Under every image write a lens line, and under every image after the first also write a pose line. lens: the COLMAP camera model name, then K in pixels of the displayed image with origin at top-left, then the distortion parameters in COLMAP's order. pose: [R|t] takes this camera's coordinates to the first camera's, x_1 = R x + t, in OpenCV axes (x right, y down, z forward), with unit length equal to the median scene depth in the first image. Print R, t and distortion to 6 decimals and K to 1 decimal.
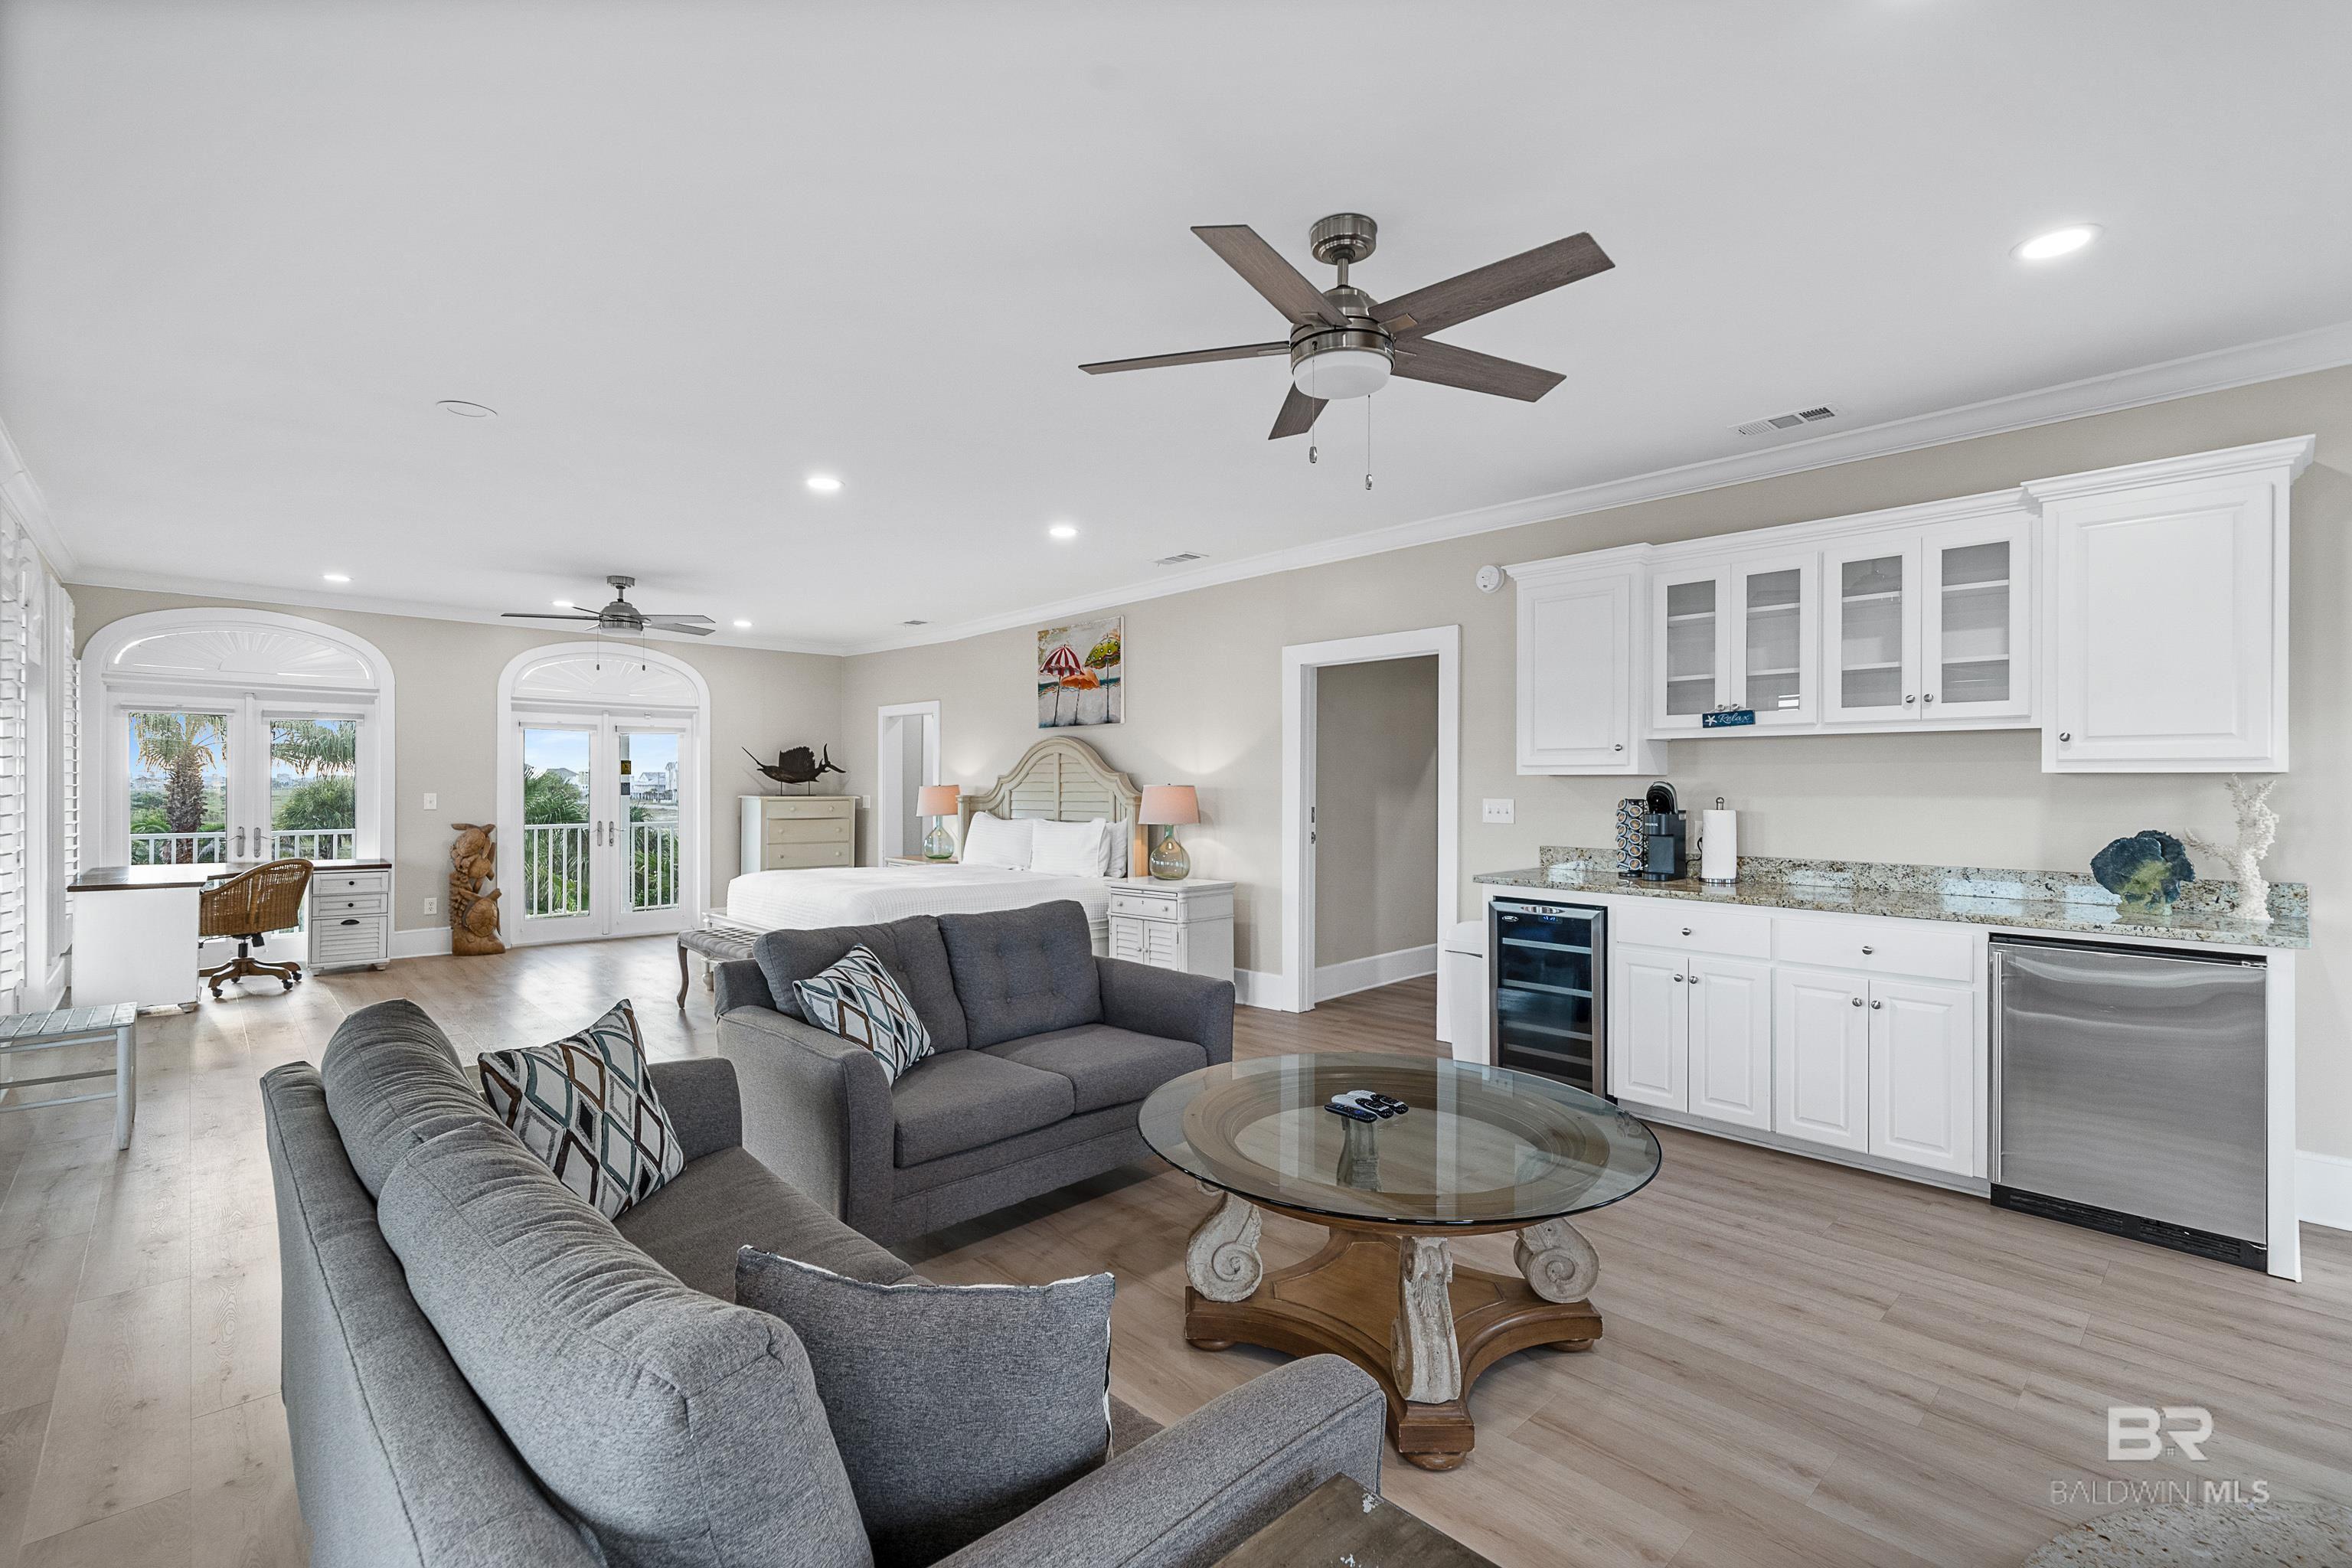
lens RADIAL K [[1037.9, 0, 1181.3], [0, 1037.9, 780.7], [0, 0, 1]] dist [0.027430, 0.001479]
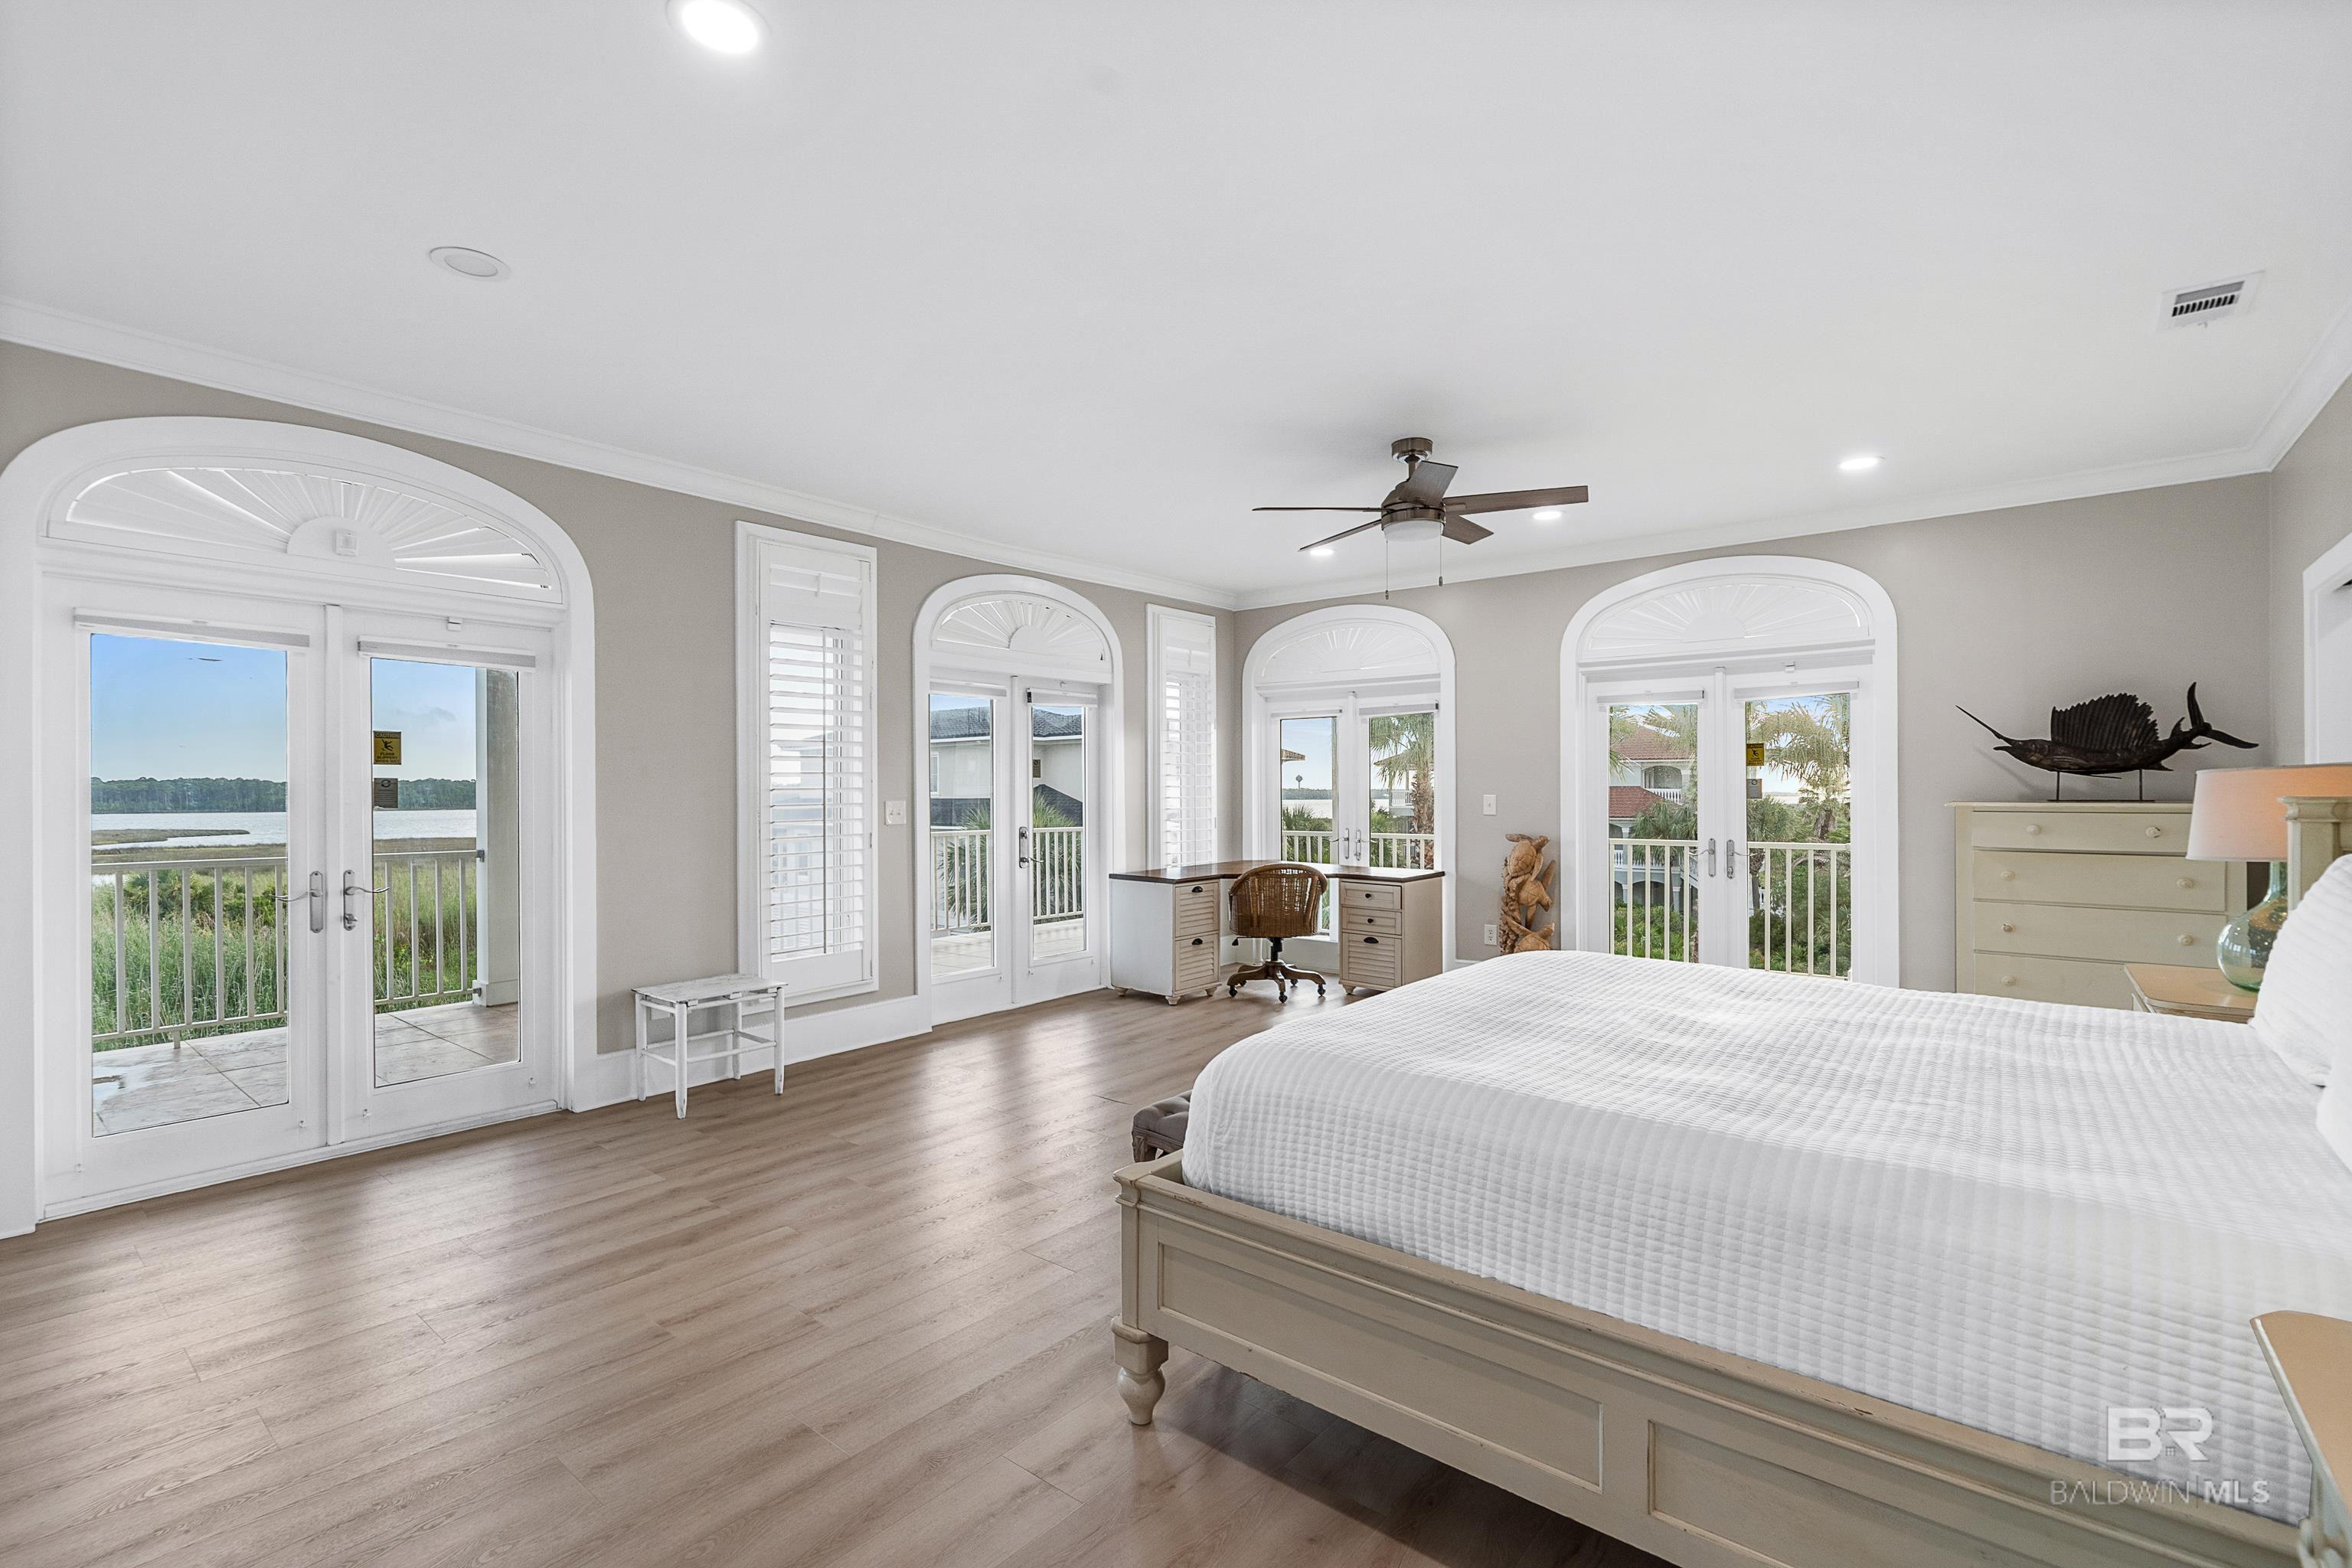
lens RADIAL K [[1037.9, 0, 1165.4], [0, 1037.9, 787.9], [0, 0, 1]] dist [0.027430, 0.001479]
pose [[0.133548, -0.009440, -0.990997, 0.045084], [0.005020, 0.999948, -0.008848, 0.012307], [0.991030, -0.003794, 0.133589, 0.642980]]
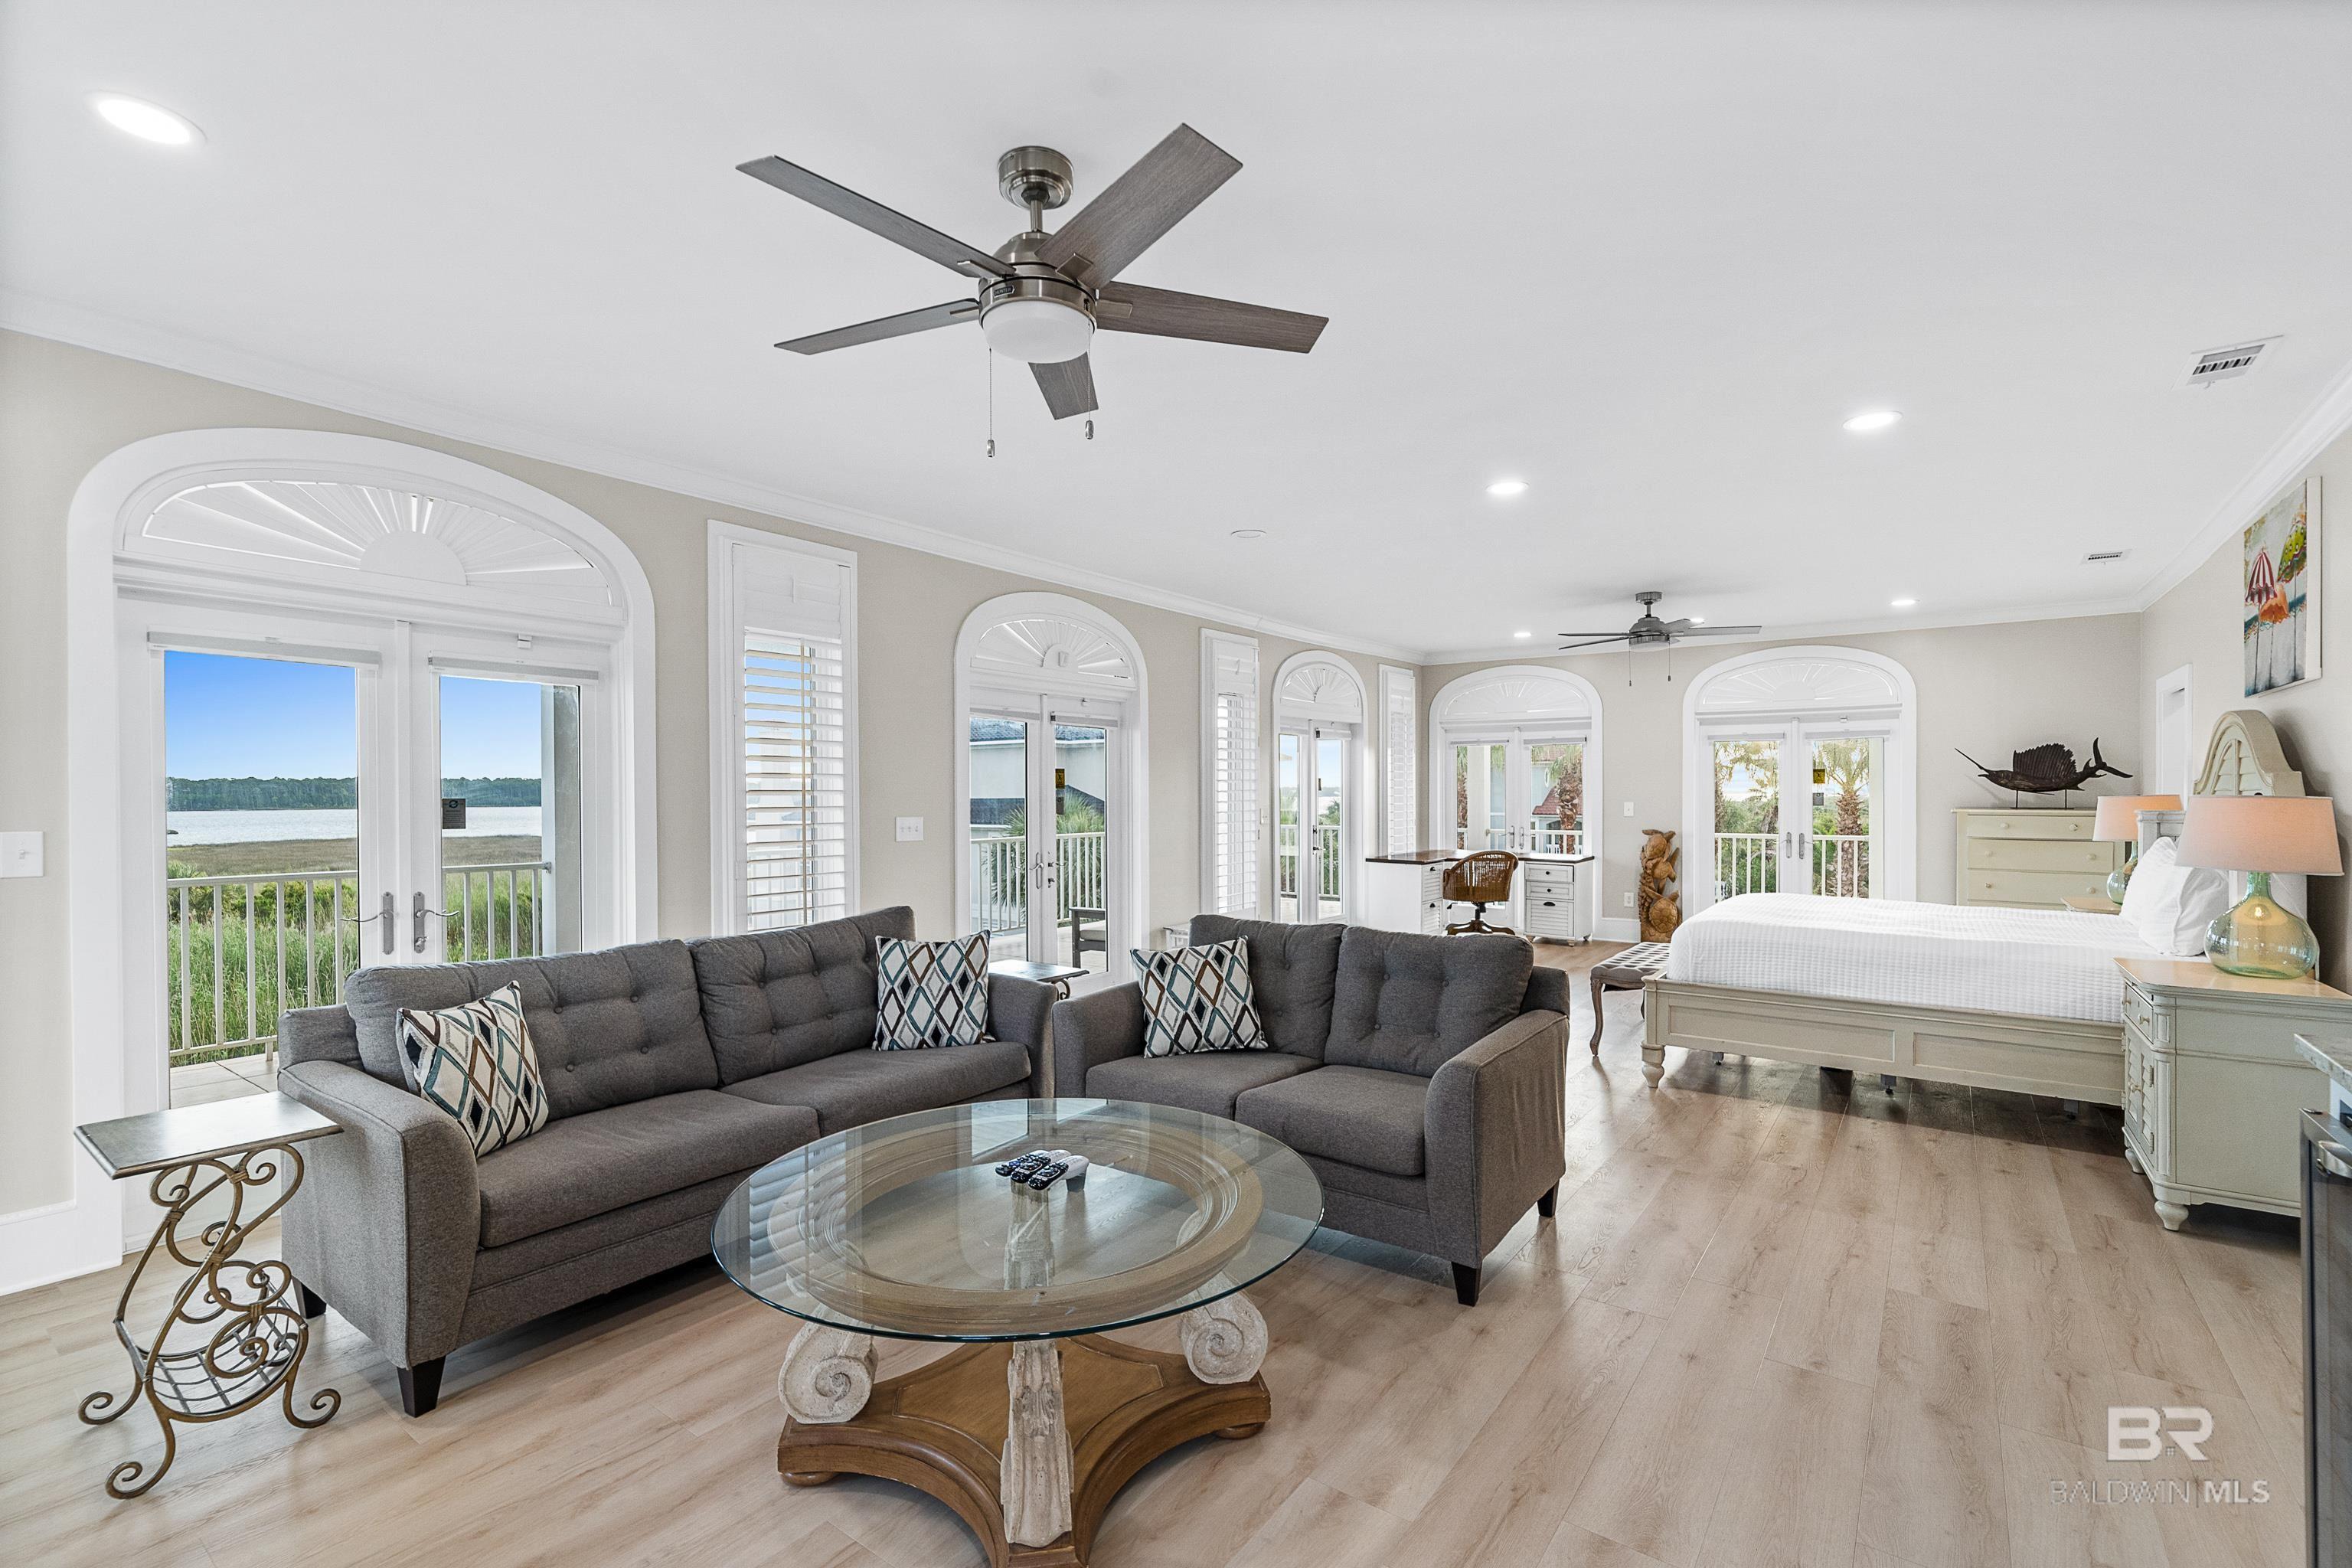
lens RADIAL K [[1037.9, 0, 1168.7], [0, 1037.9, 794.3], [0, 0, 1]] dist [0.027430, 0.001479]
pose [[0.186084, 0.000034, -0.982534, 0.319798], [0.003809, 0.999992, 0.000756, 0.000447], [0.982526, -0.003883, 0.186083, 0.287547]]
